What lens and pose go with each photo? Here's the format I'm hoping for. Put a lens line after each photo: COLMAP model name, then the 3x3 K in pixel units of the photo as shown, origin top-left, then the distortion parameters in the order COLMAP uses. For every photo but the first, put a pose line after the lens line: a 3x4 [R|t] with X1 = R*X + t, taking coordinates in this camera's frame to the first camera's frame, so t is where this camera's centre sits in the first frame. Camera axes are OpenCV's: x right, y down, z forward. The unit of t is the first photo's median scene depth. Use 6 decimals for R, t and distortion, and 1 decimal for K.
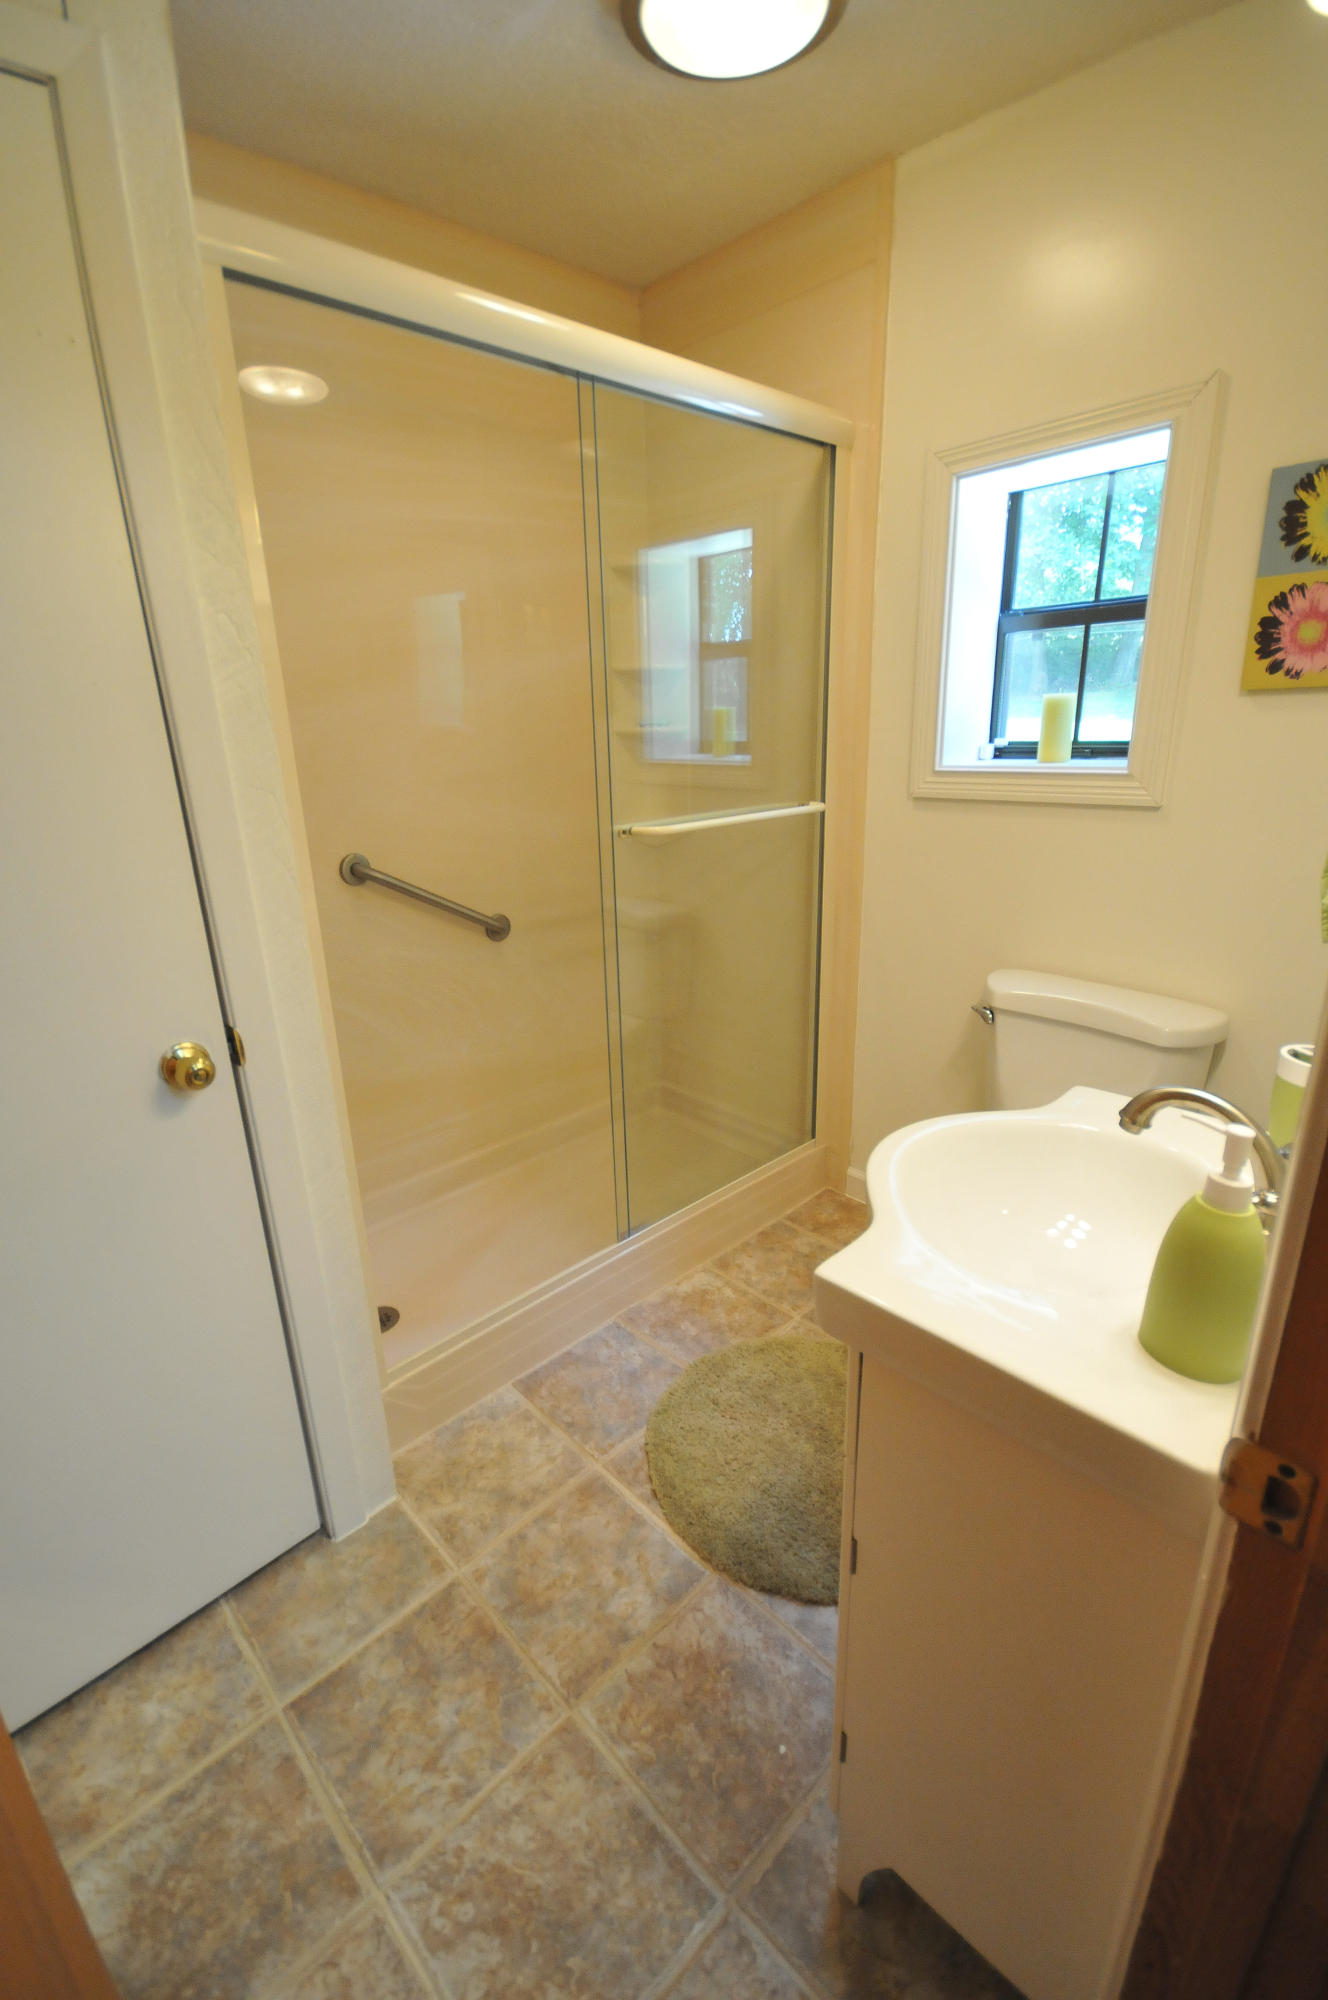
lens RADIAL K [[880.1, 0, 671.4], [0, 880.1, 1005.7], [0, 0, 1]] dist [0.003732, -0.006362]
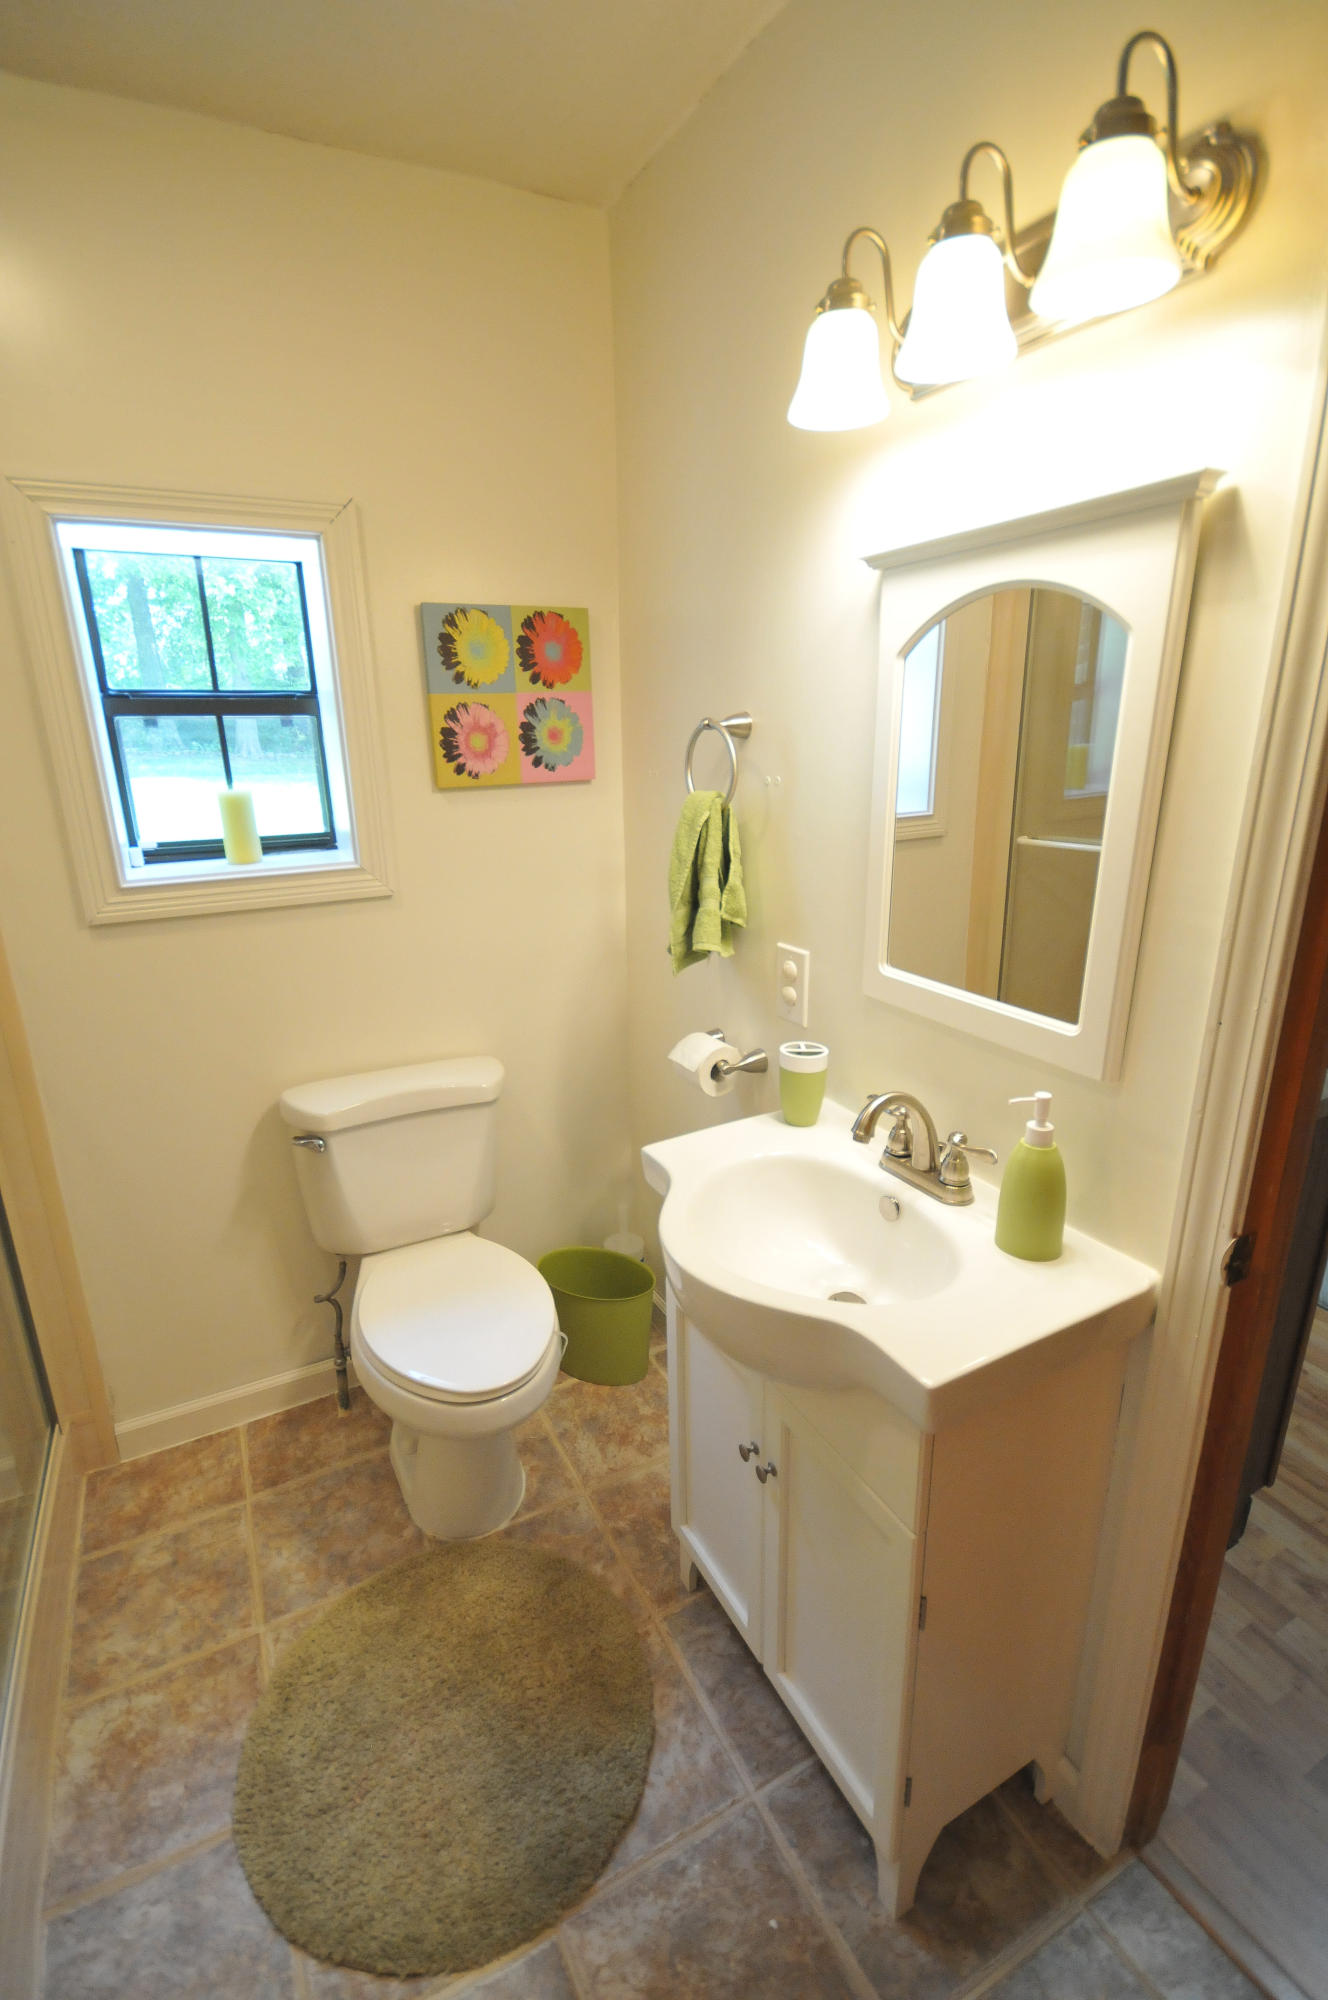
lens RADIAL K [[880.1, 0, 665.1], [0, 880.1, 989.1], [0, 0, 1]] dist [0.003732, -0.006362]
pose [[0.294753, -0.245369, 0.923534, -0.378765], [0.304936, 0.940093, 0.152446, -0.194982], [-0.905613, 0.236685, 0.351917, 0.387833]]
